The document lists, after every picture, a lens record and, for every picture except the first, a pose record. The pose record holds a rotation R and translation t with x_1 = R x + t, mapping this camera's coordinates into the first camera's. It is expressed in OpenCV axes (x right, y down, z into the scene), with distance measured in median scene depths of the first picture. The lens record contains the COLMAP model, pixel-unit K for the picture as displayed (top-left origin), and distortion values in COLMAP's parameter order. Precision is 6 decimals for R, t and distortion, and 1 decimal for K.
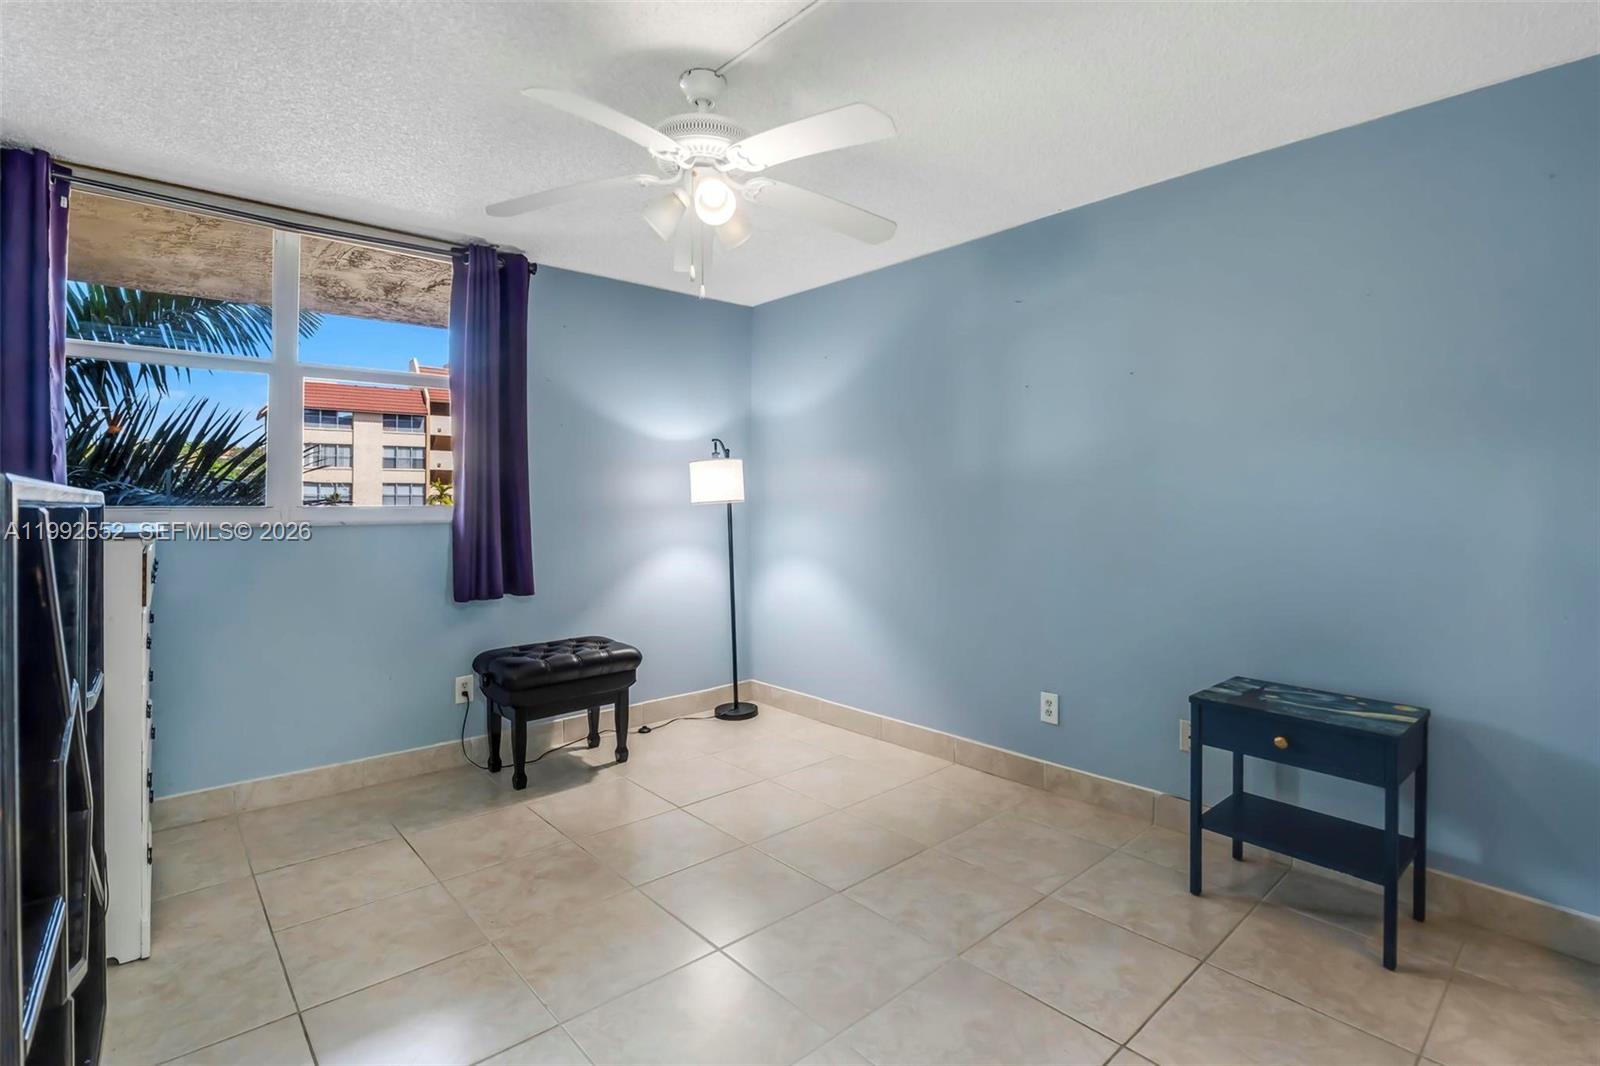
lens RADIAL K [[760.9, 0, 805.2], [0, 760.9, 505.5], [0, 0, 1]] dist [-0.003261, -0.000266]
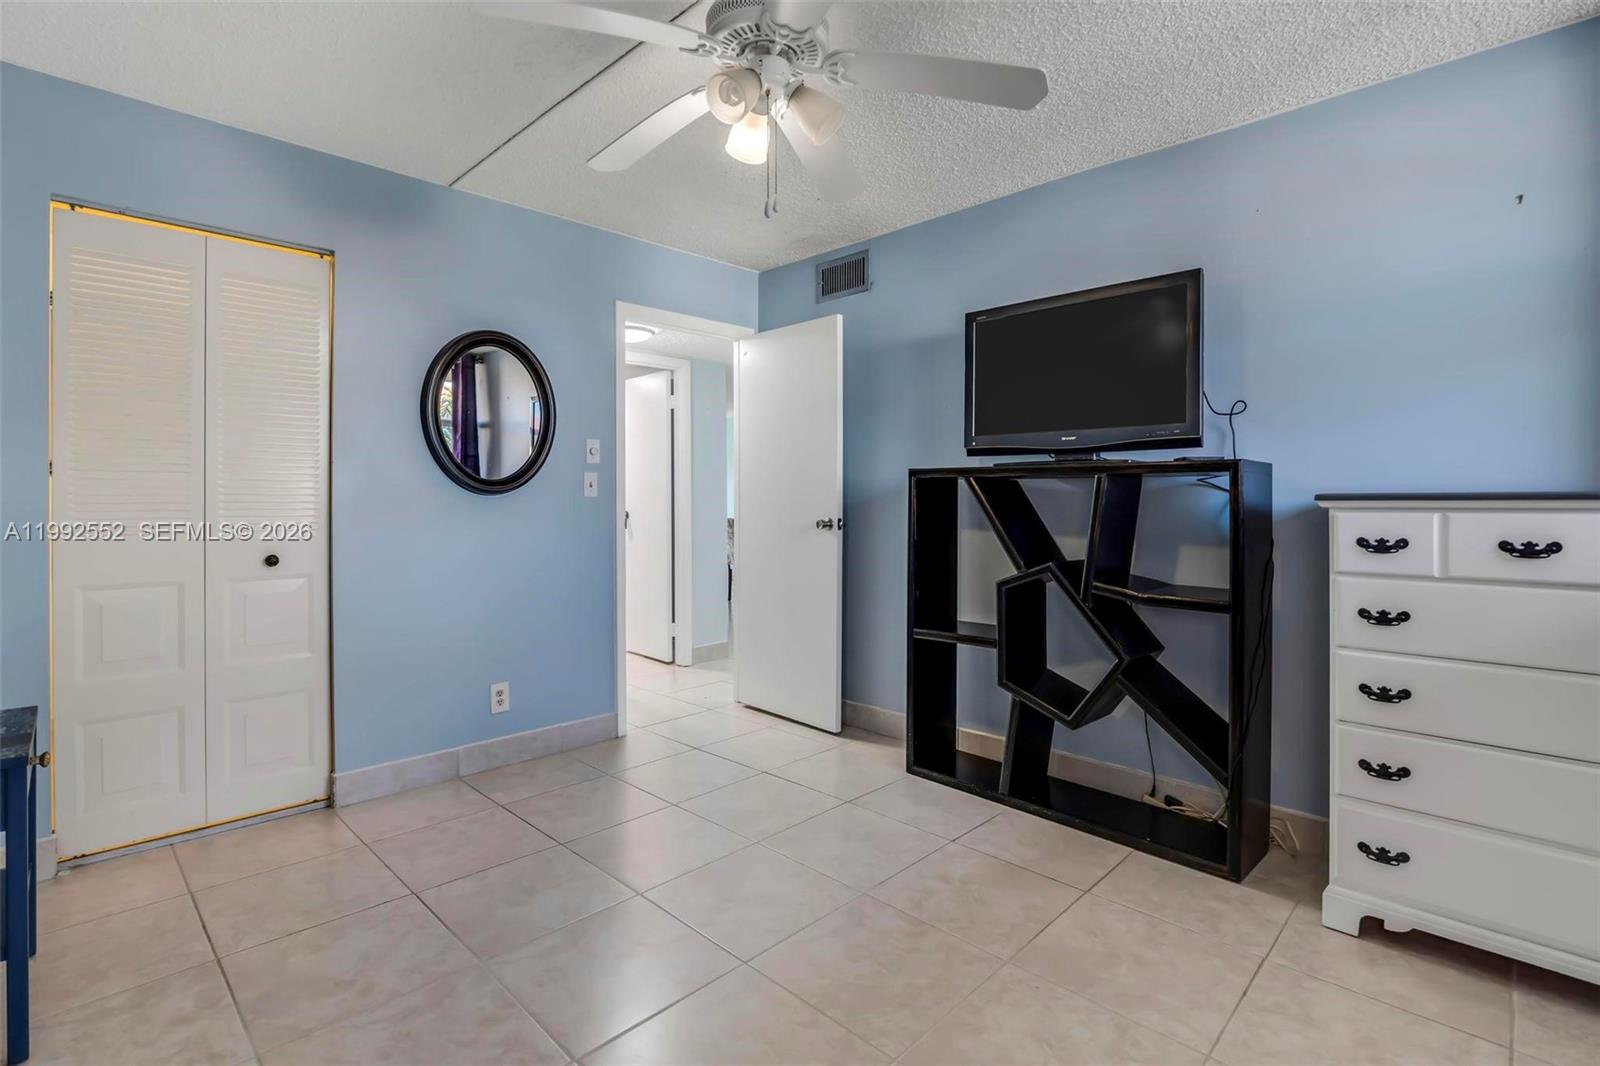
lens RADIAL K [[760.9, 0, 805.2], [0, 760.9, 505.5], [0, 0, 1]] dist [-0.003261, -0.000266]
pose [[-0.997936, 0.001200, -0.064198, -0.127468], [0.000623, 0.999959, 0.009008, 0.038570], [0.064206, 0.008949, -0.997897, 1.886845]]
